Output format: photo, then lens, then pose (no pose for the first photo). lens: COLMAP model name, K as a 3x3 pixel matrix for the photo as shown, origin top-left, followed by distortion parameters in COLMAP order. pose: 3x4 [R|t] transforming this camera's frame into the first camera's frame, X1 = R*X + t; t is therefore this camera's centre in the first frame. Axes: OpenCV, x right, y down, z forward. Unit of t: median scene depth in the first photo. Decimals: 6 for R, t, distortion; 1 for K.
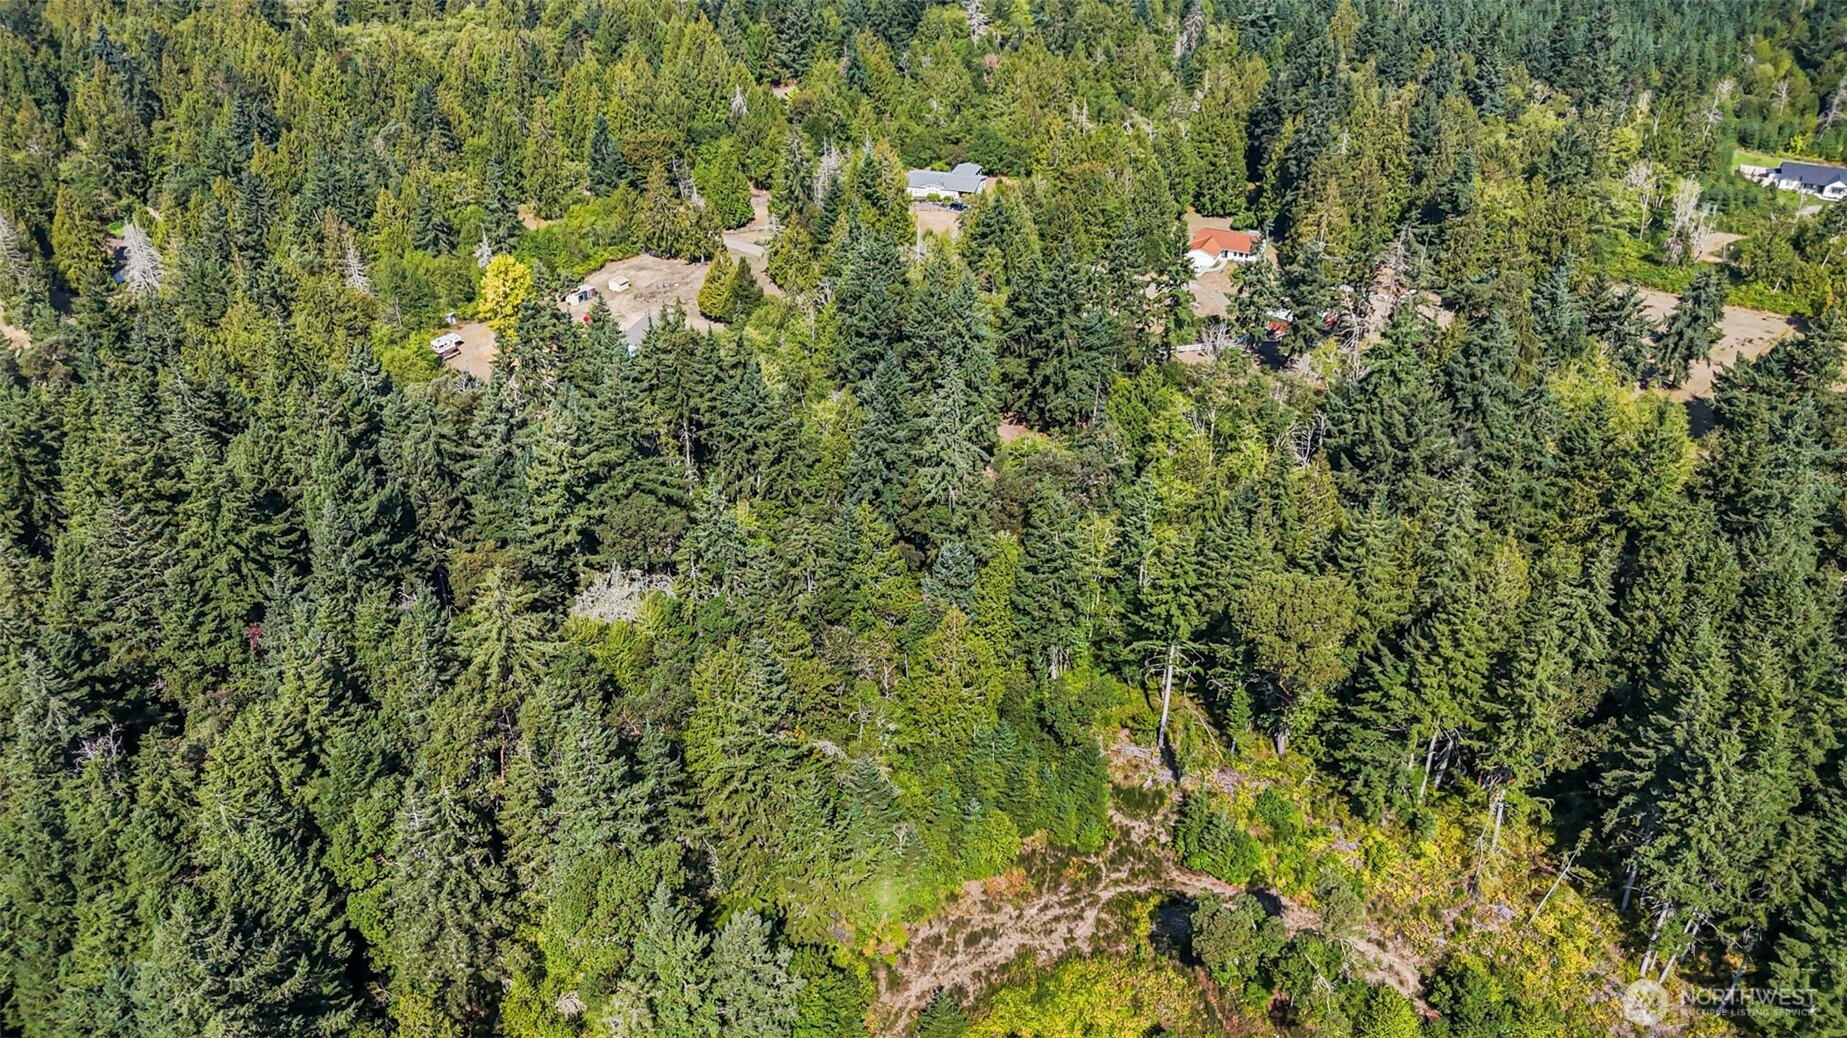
lens RADIAL K [[1355.7, 0, 933.5], [0, 1355.7, 520.0], [0, 0, 1]] dist [0.081060, -0.080829]
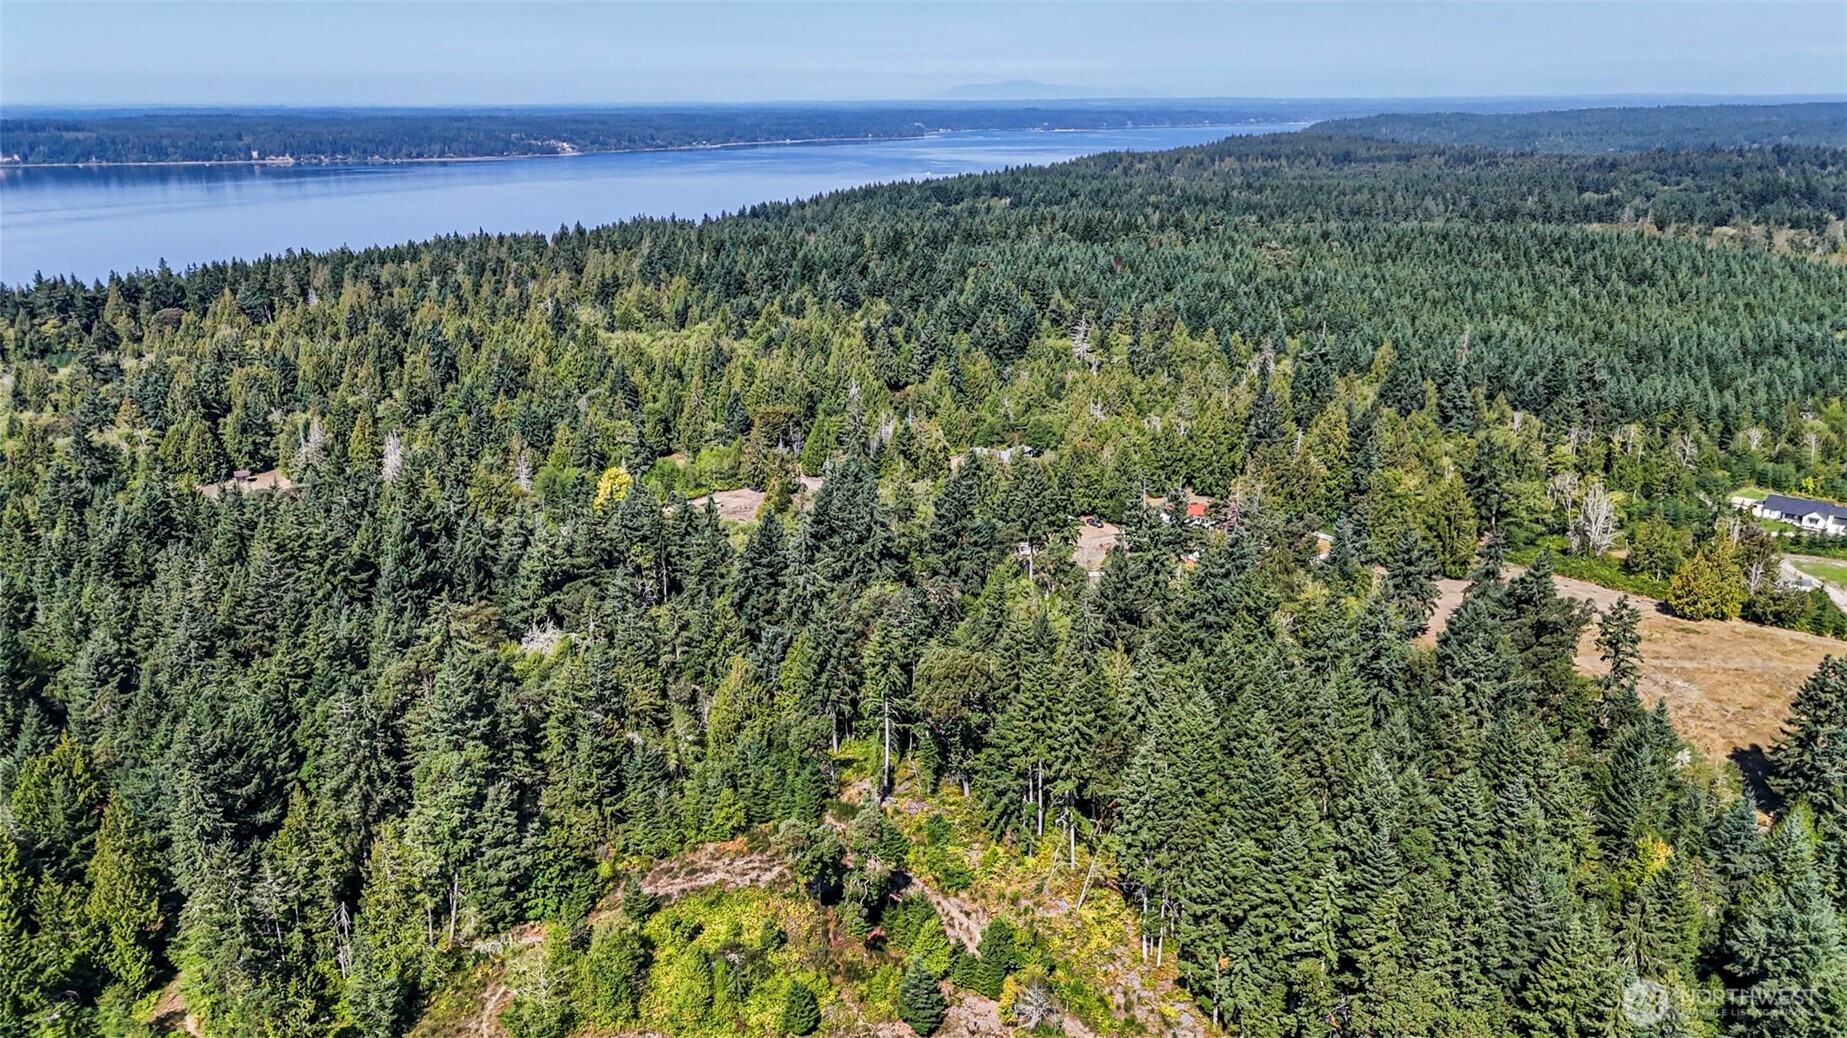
lens RADIAL K [[1355.7, 0, 933.5], [0, 1355.7, 520.0], [0, 0, 1]] dist [0.081060, -0.080829]
pose [[0.969531, 0.072285, -0.234060, 0.282810], [-0.128399, 0.963659, -0.234252, 0.122317], [0.208621, 0.257168, 0.943579, -0.195154]]
